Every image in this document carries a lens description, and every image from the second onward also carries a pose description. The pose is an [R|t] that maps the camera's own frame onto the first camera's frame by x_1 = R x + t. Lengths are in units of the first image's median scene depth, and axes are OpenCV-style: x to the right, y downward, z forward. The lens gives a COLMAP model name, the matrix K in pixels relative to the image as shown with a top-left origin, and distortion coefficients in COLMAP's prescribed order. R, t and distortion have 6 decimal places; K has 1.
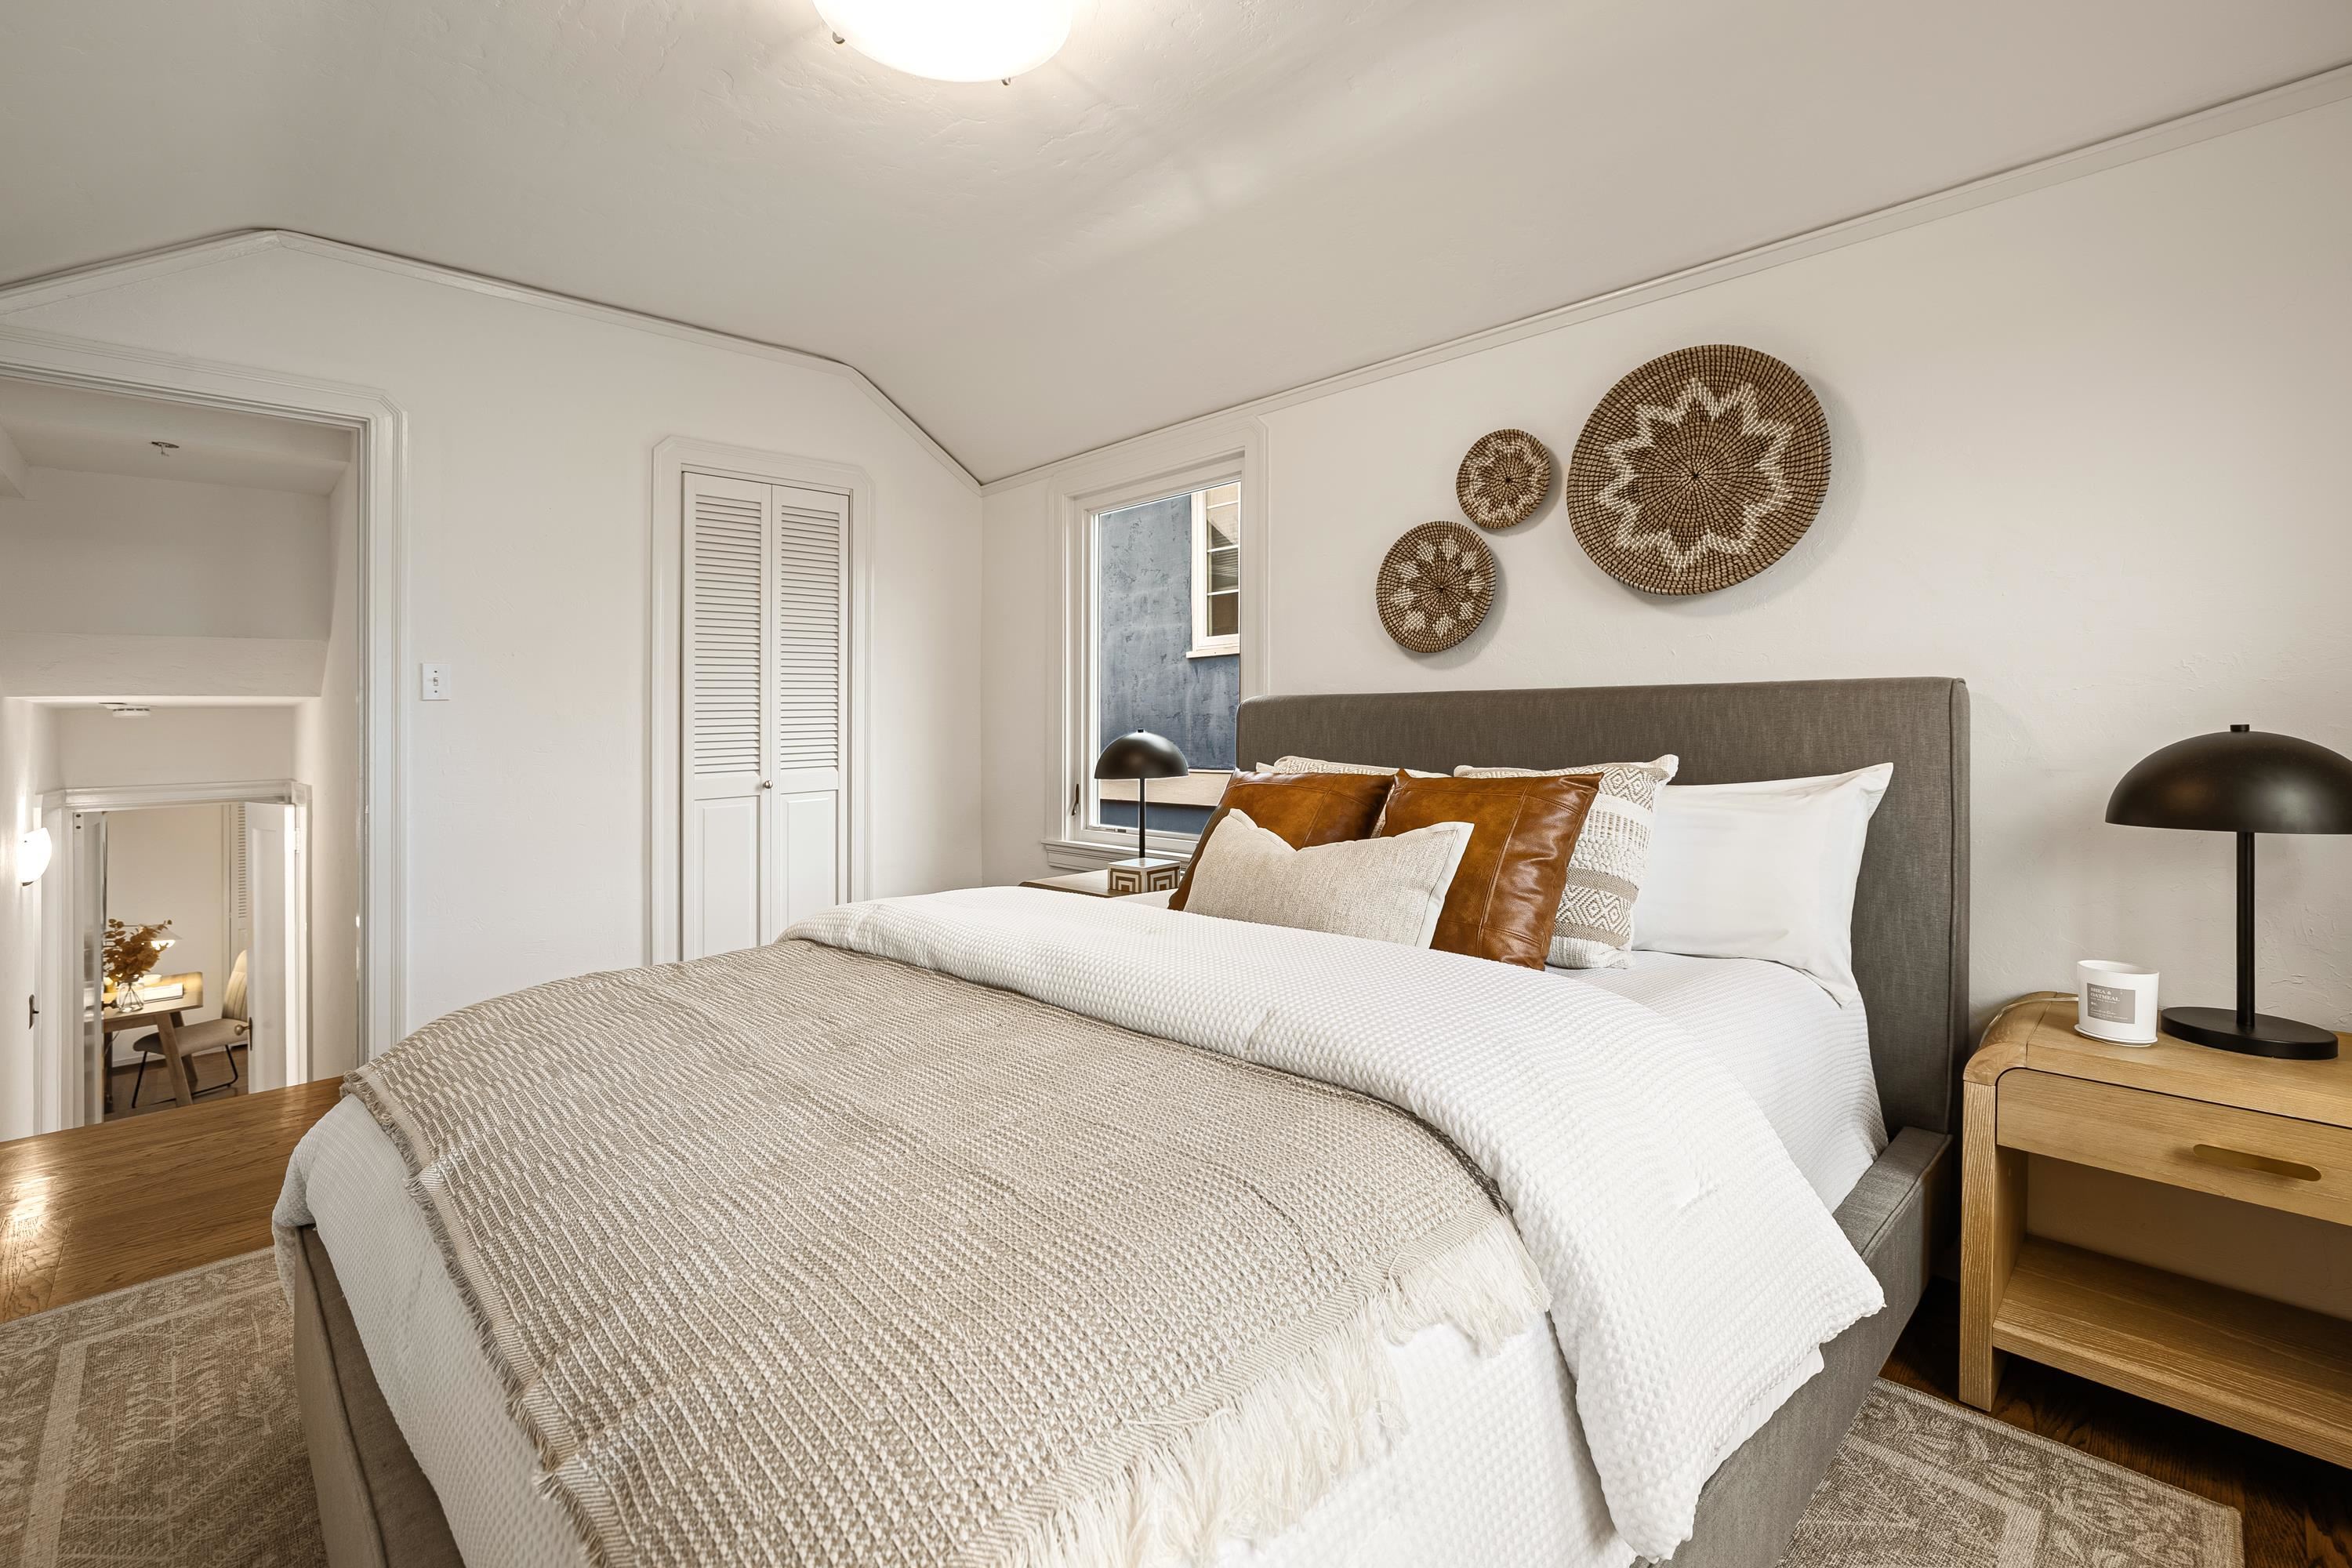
lens RADIAL K [[1037.8, 0, 1167.7], [0, 1037.8, 721.3], [0, 0, 1]] dist [-0.022060, 0.016473]
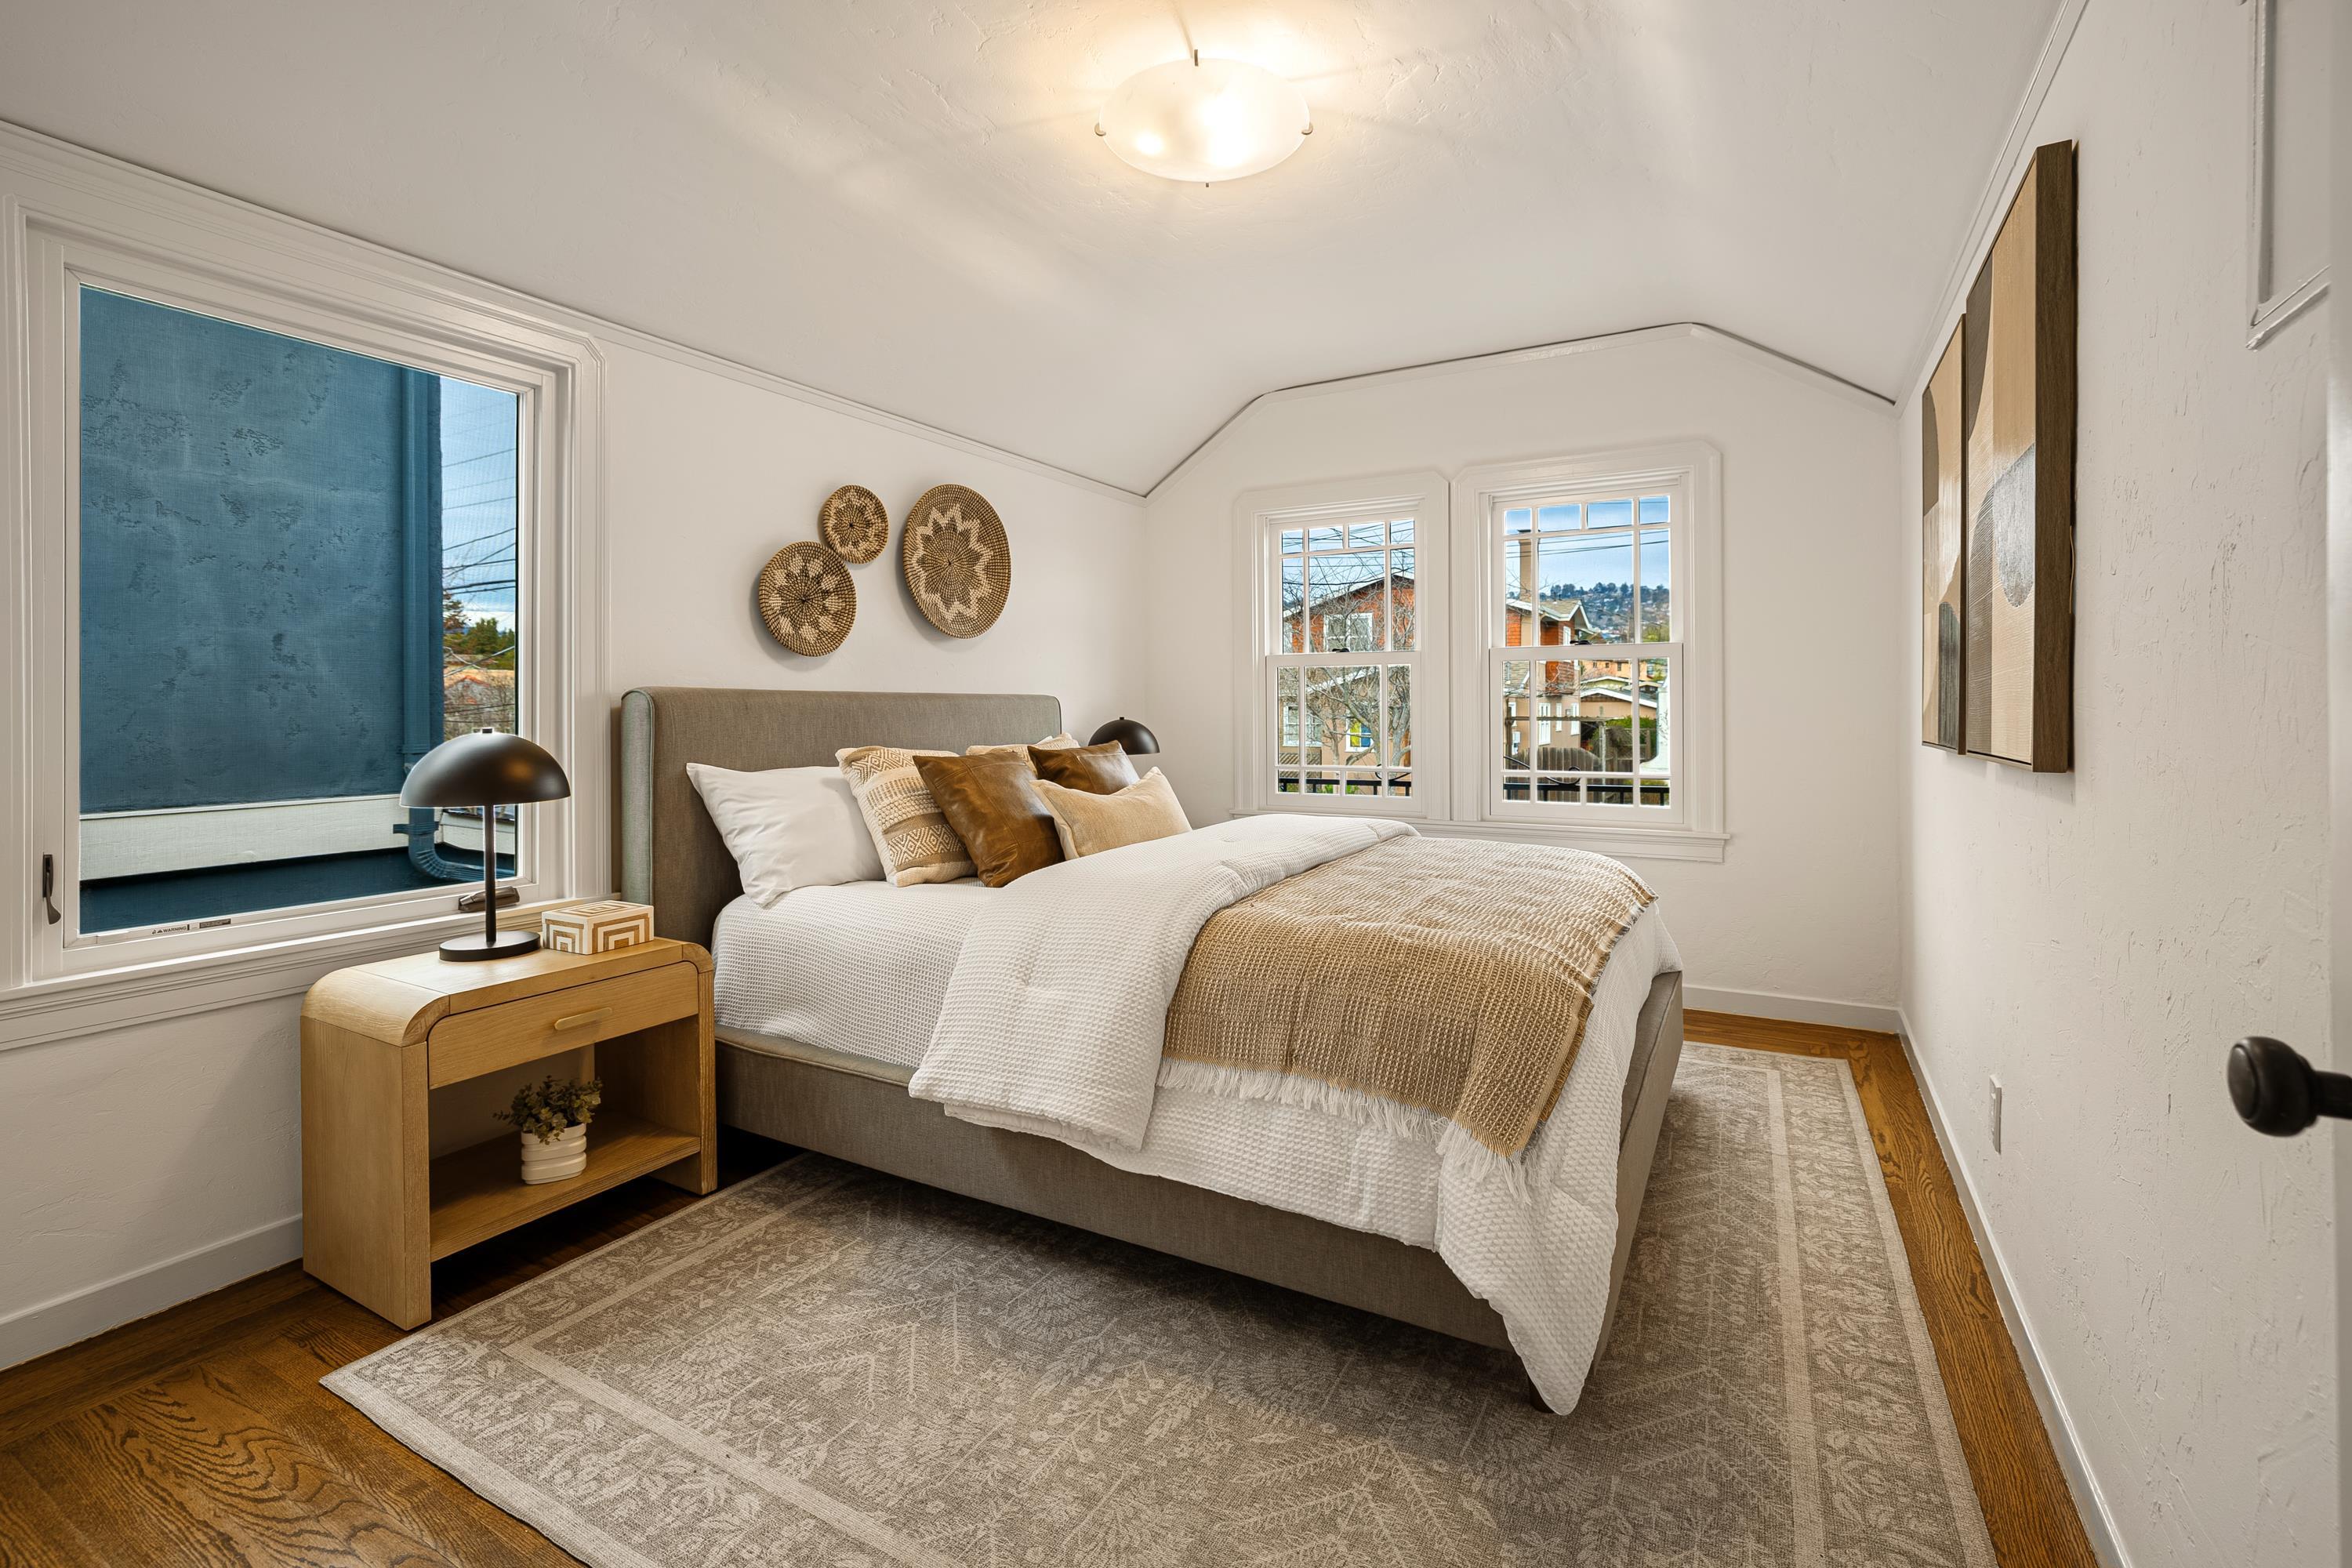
lens RADIAL K [[1037.8, 0, 1167.7], [0, 1037.8, 721.3], [0, 0, 1]] dist [-0.022060, 0.016473]
pose [[-0.282595, -0.002623, 0.959236, -1.069887], [0.007577, 0.999959, 0.004967, 0.001910], [-0.959209, 0.008672, -0.282564, 1.074013]]
